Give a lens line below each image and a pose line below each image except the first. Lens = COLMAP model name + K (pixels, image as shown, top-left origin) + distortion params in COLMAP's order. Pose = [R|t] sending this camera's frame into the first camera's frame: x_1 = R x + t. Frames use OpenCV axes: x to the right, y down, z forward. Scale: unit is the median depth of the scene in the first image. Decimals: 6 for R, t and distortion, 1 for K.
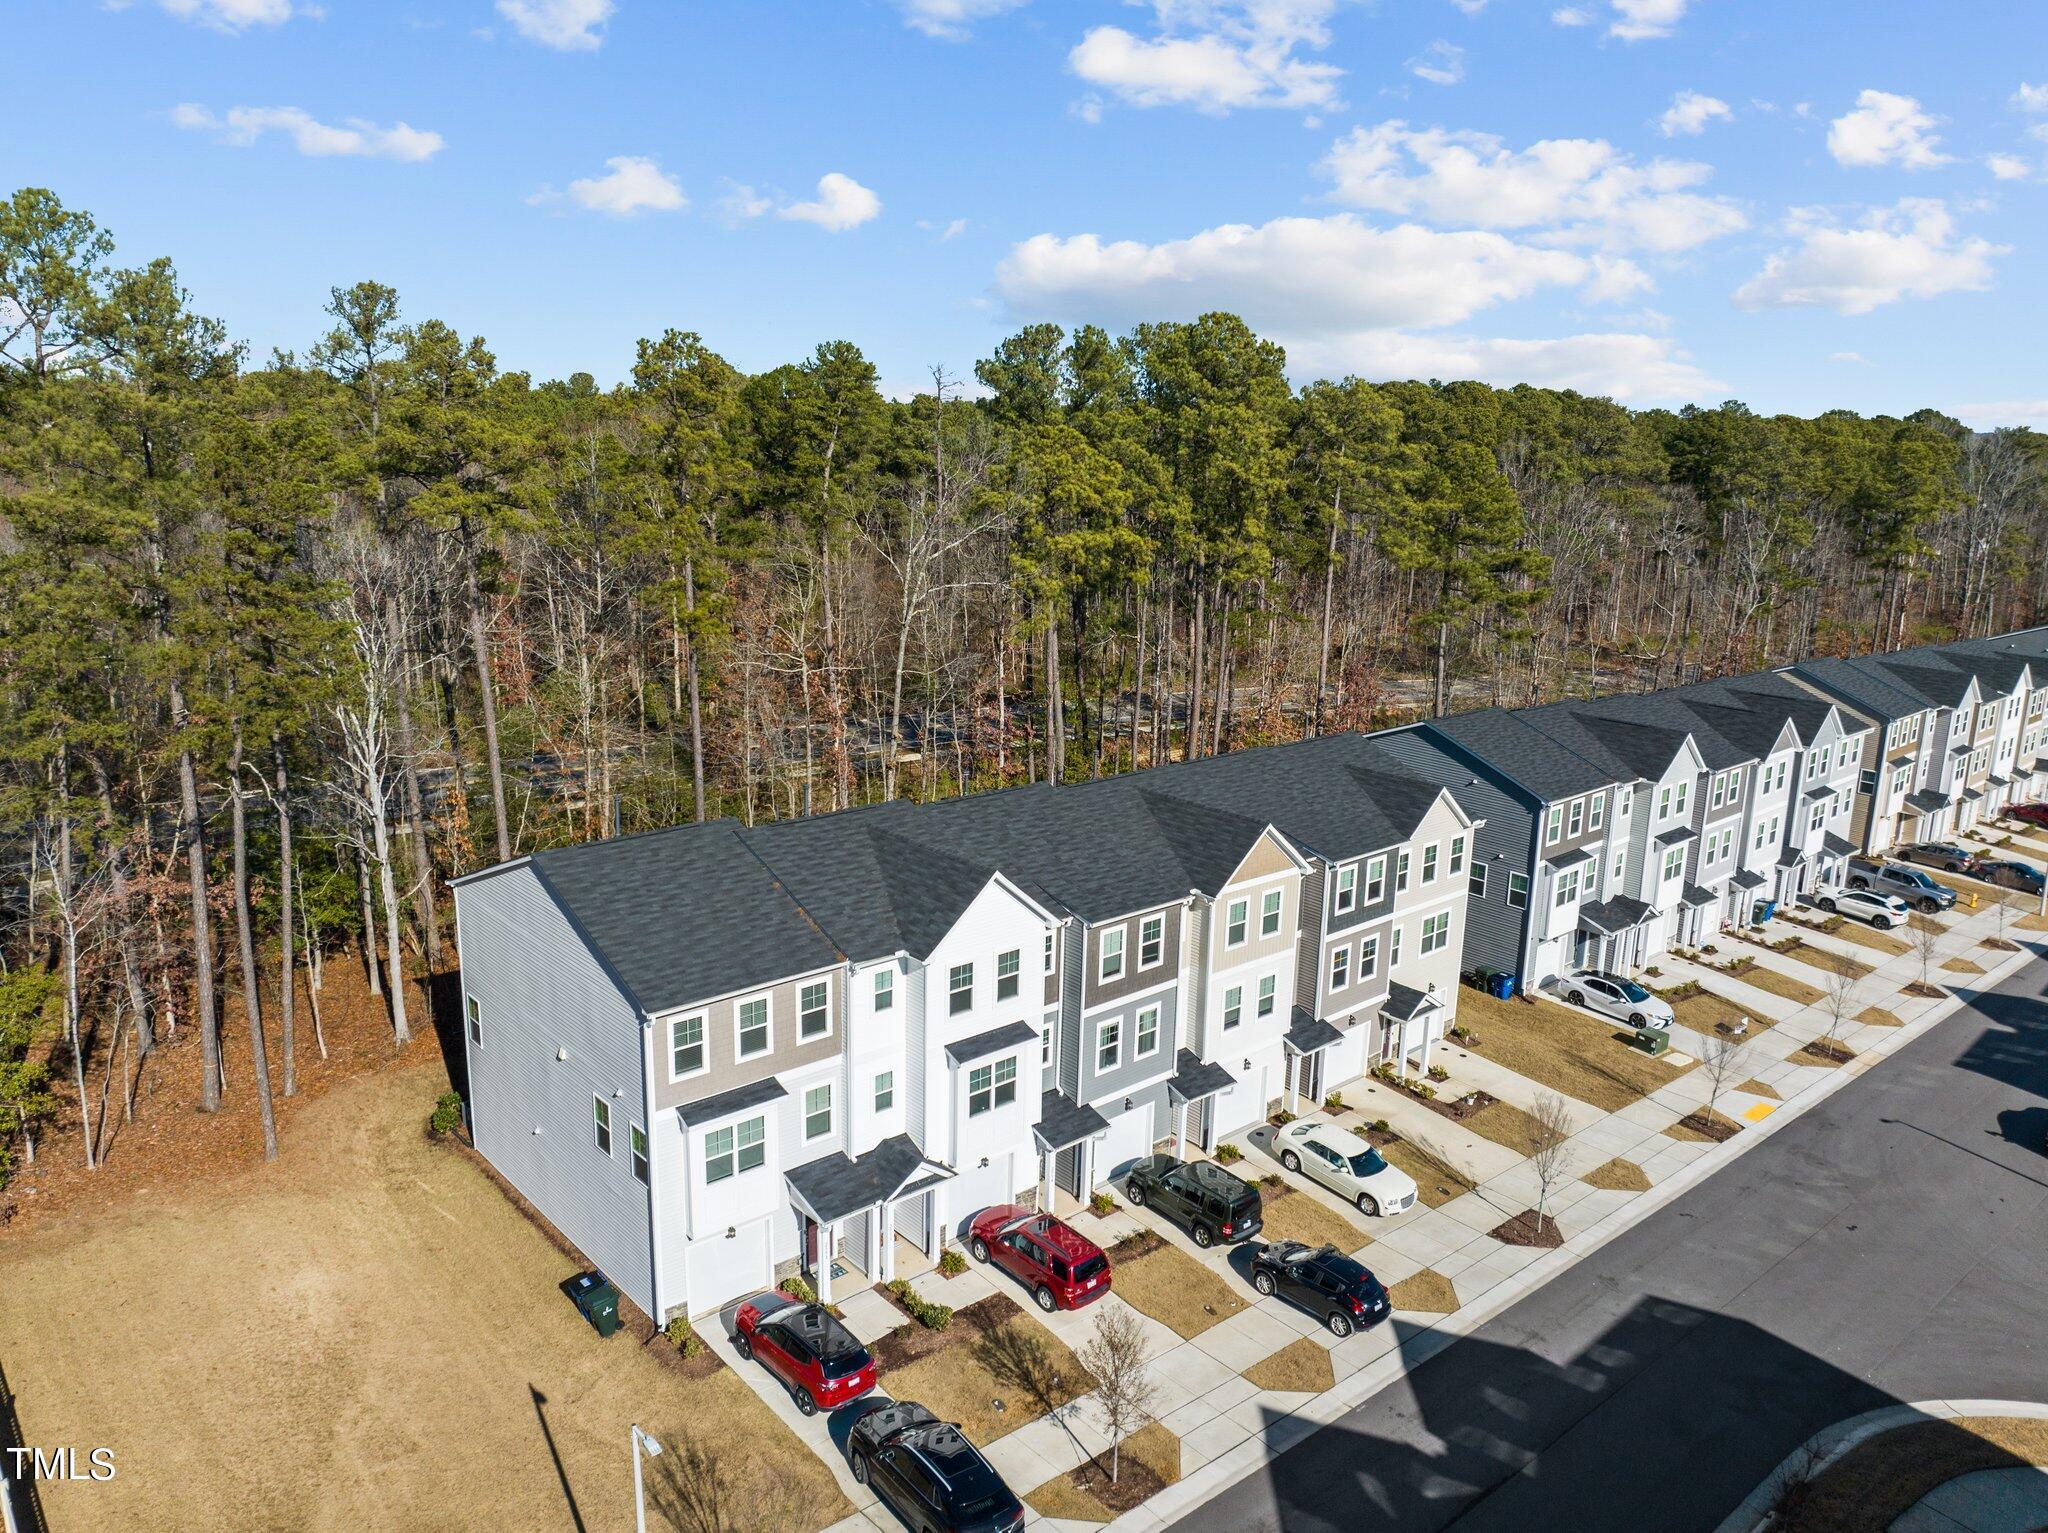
lens RADIAL K [[1489.5, 0, 1024.0], [0, 1489.5, 766.5], [0, 0, 1]] dist [-0.022929, -0.002445]
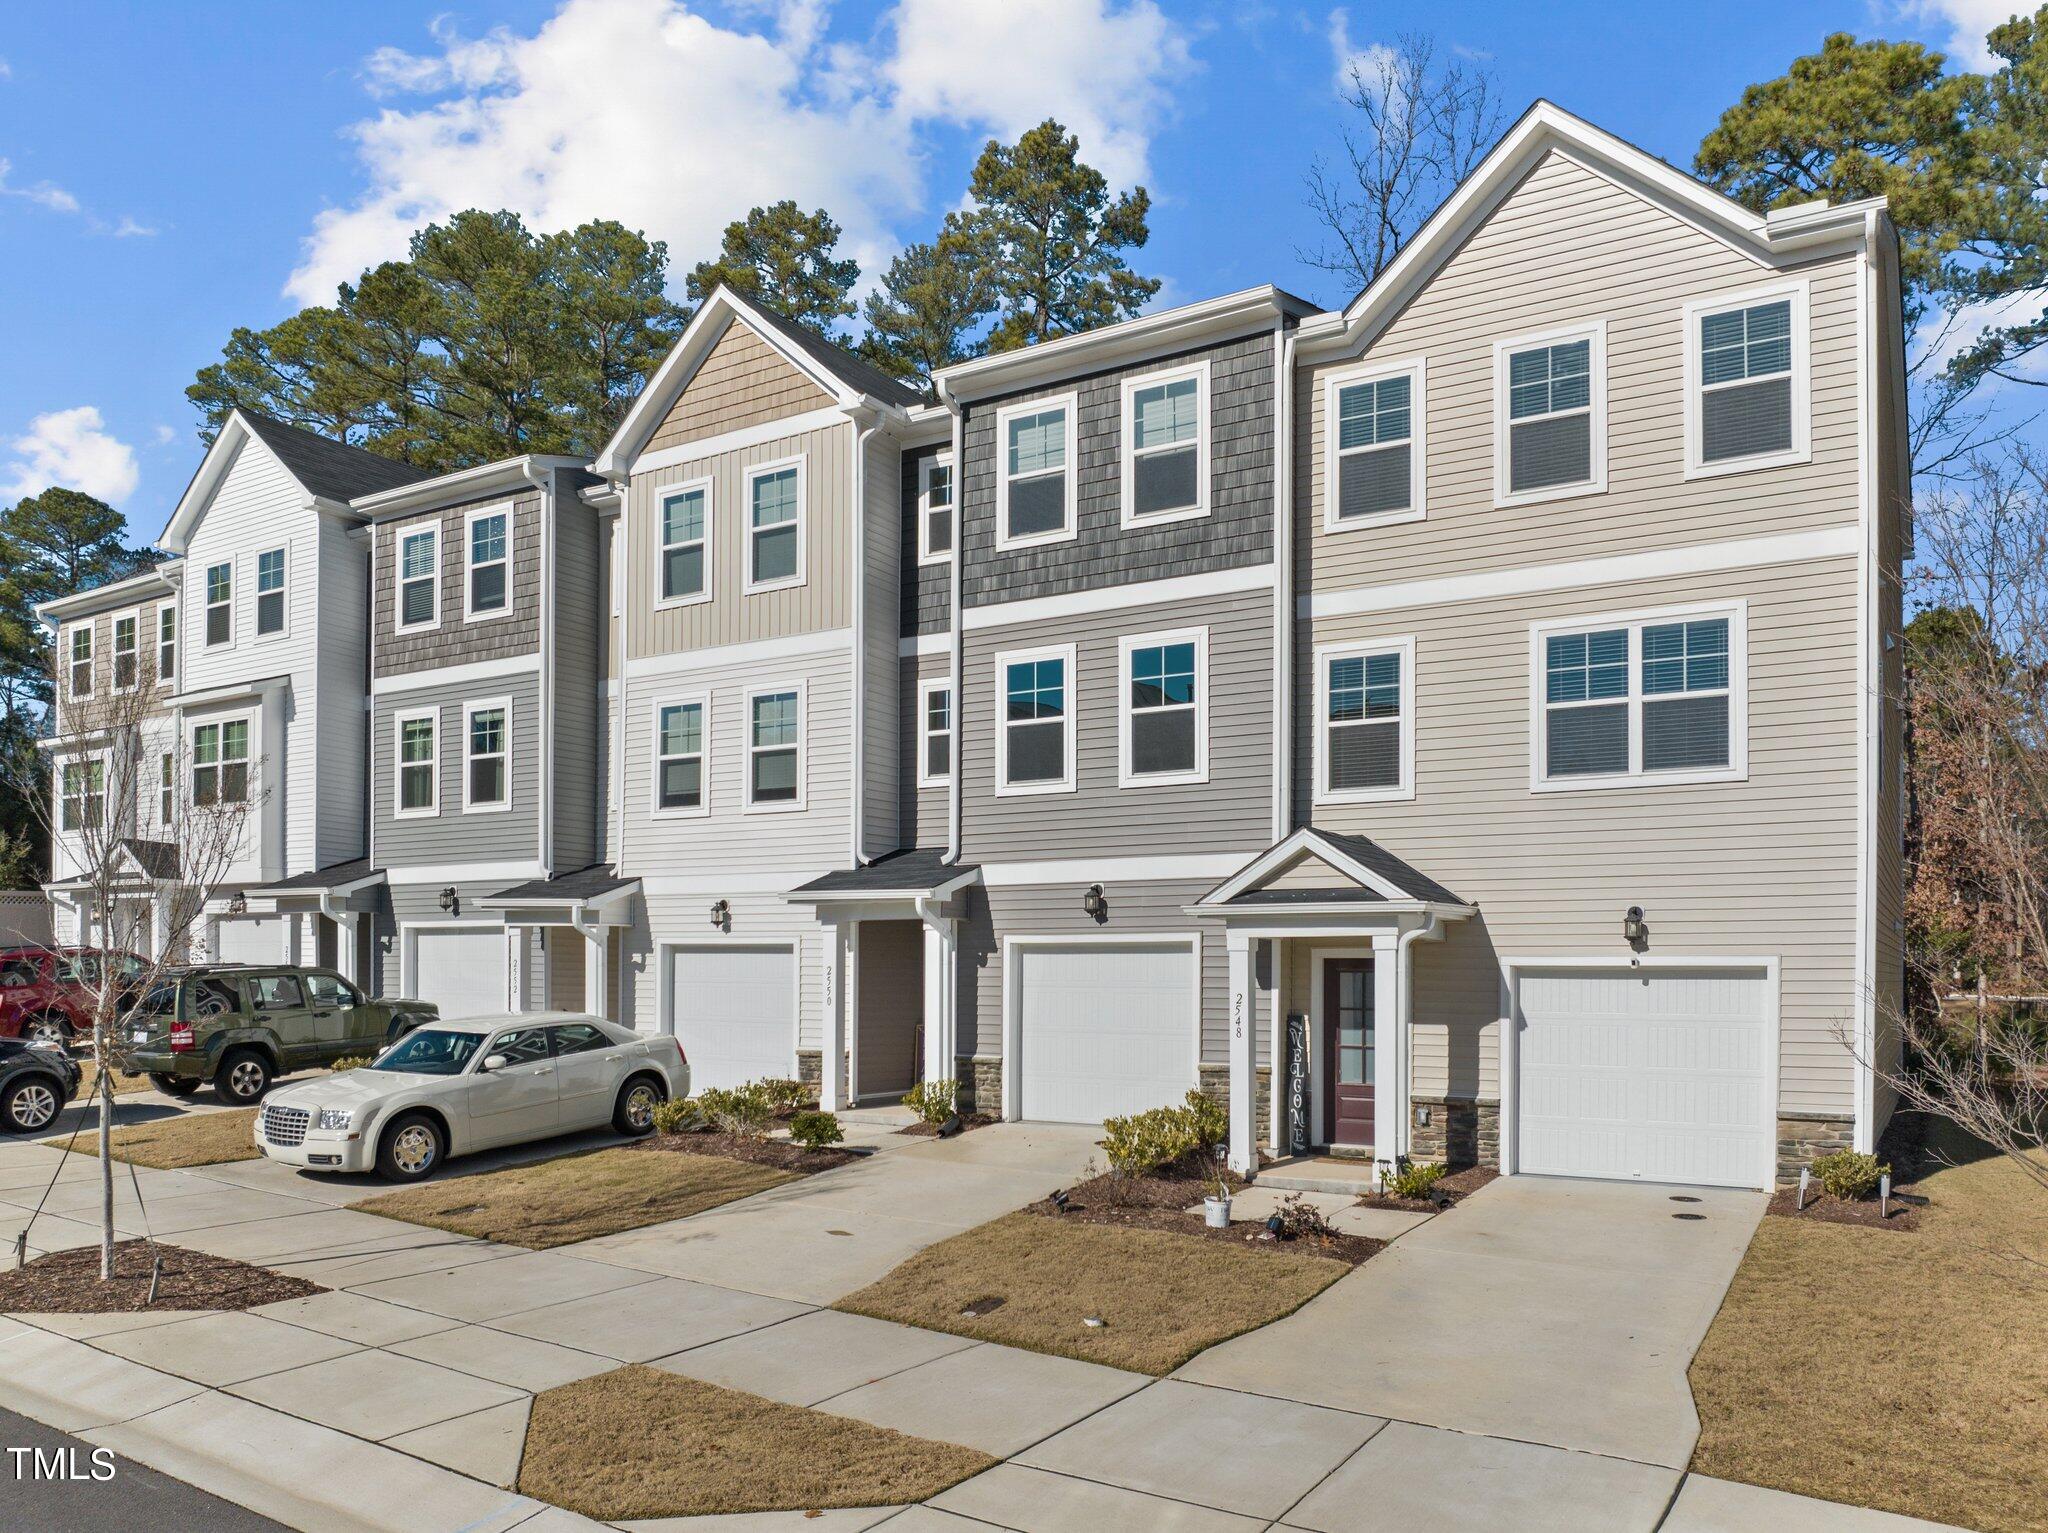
lens RADIAL K [[1508.3, 0, 1015.6], [0, 1508.3, 970.3], [0, 0, 1]] dist [-0.031431, -0.001235]
pose [[0.285365, -0.016542, -0.958276, 0.559259], [-0.221929, 0.971536, -0.082859, 0.229474], [0.932370, 0.236314, 0.273571, 0.959854]]
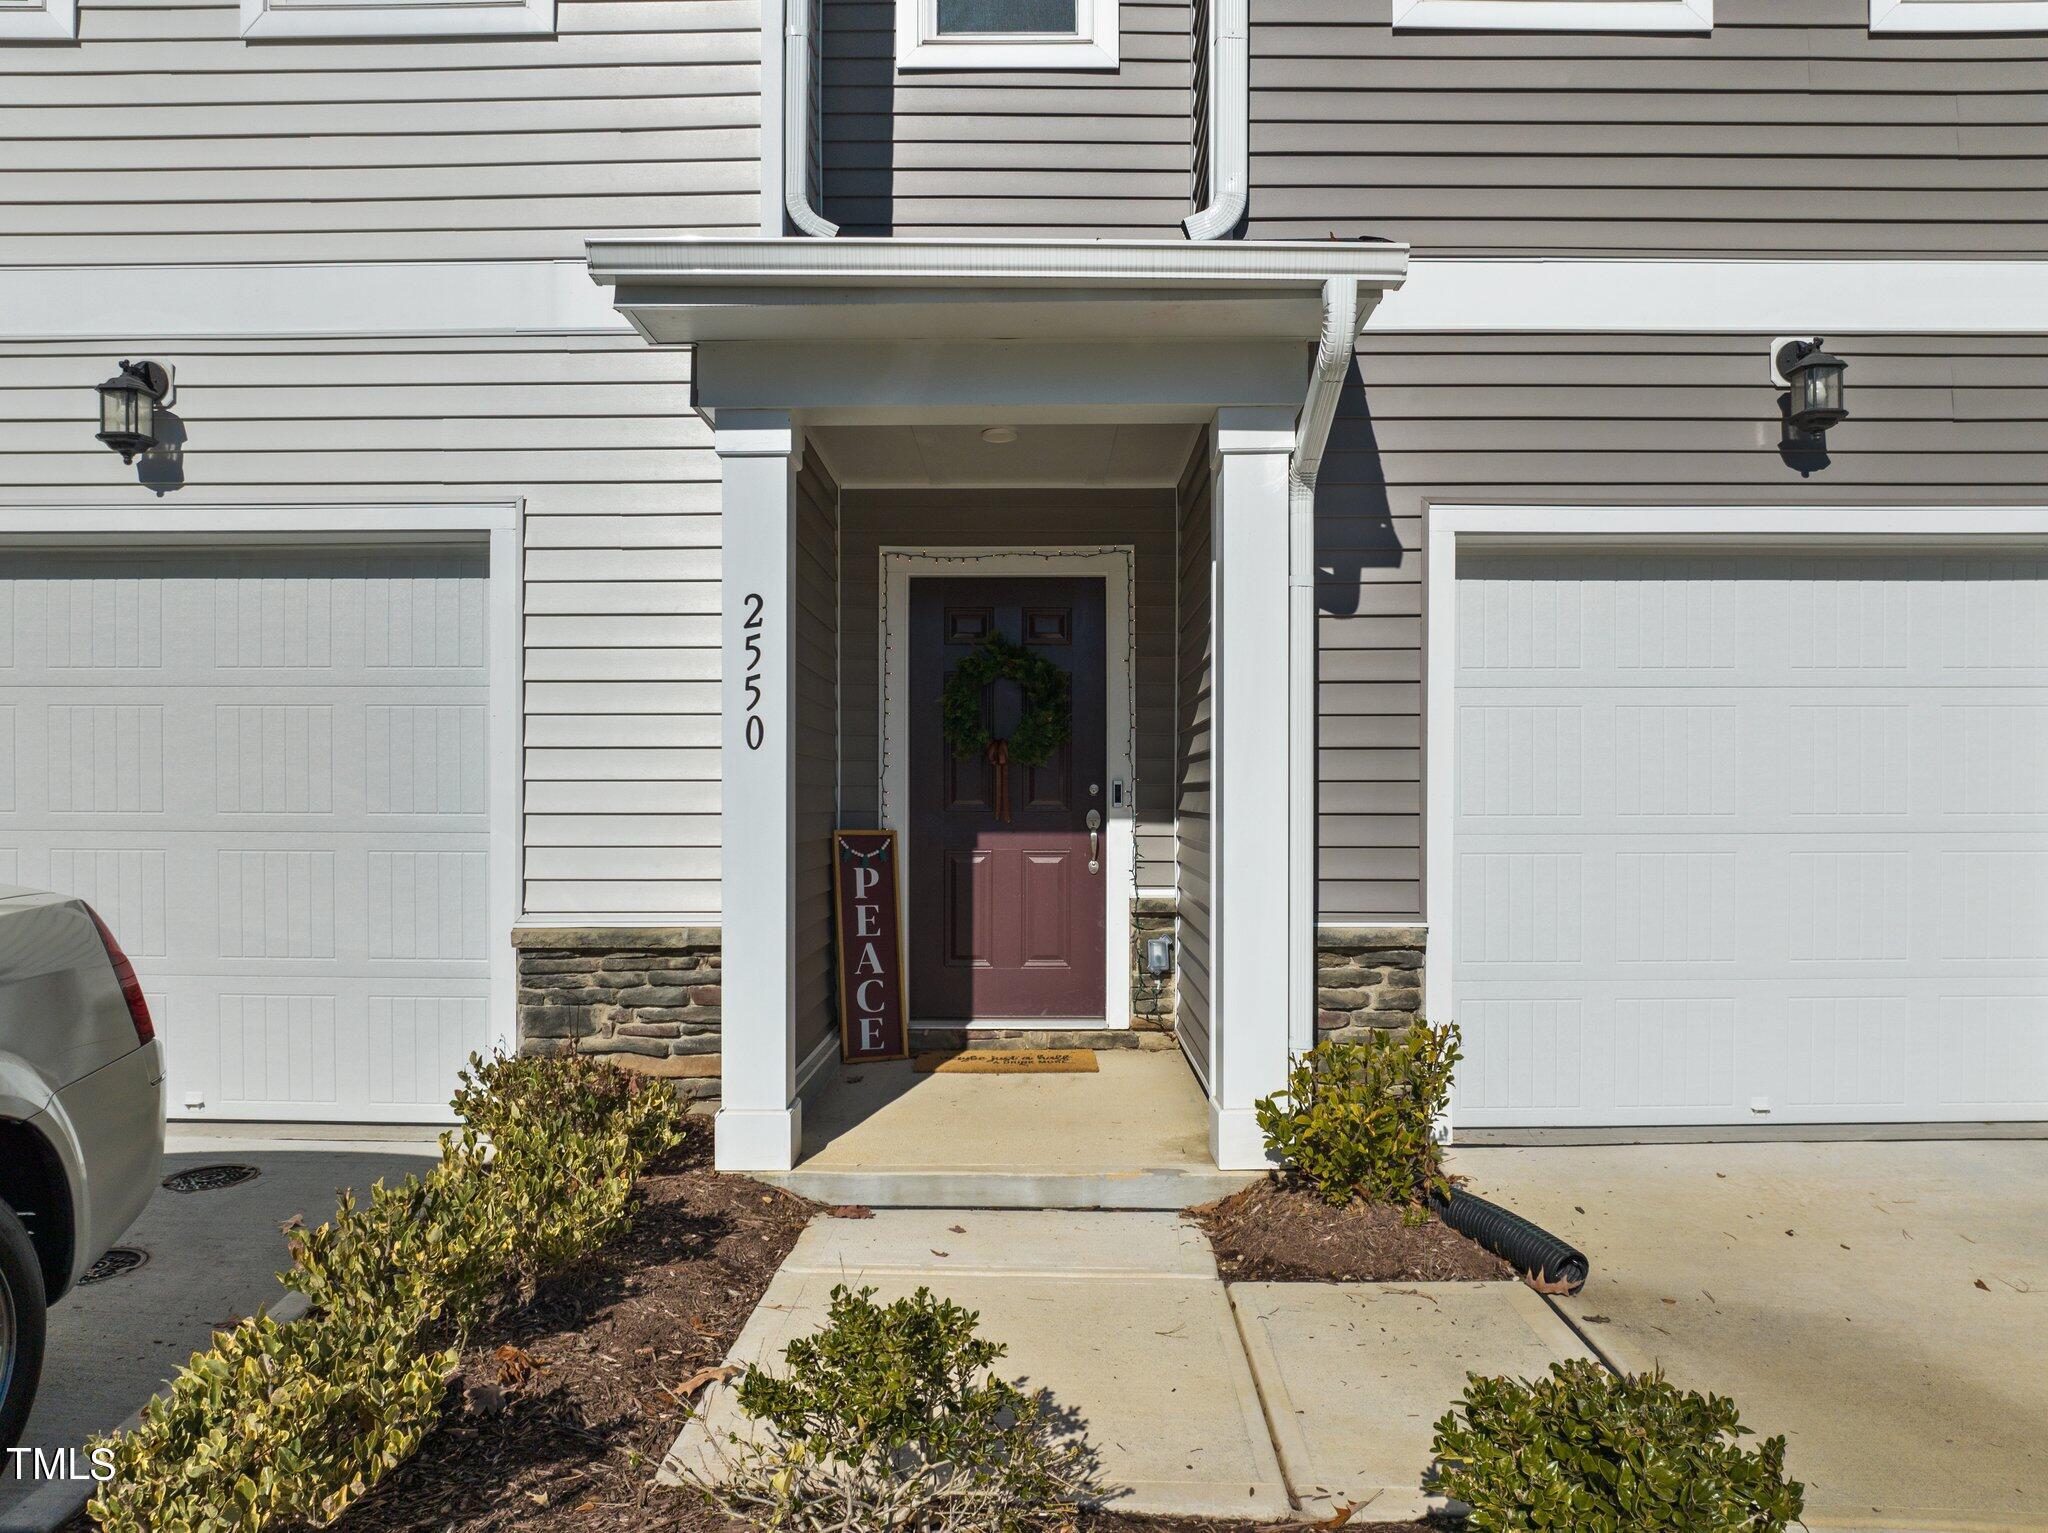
lens RADIAL K [[1478.3, 0, 1017.5], [0, 1478.3, 799.1], [0, 0, 1]] dist [0.008859, 0.002033]
pose [[0.742075, -0.017209, -0.670096, 0.262165], [-0.141573, 0.973096, -0.181770, 0.234773], [0.655196, 0.229755, 0.719674, 0.965384]]
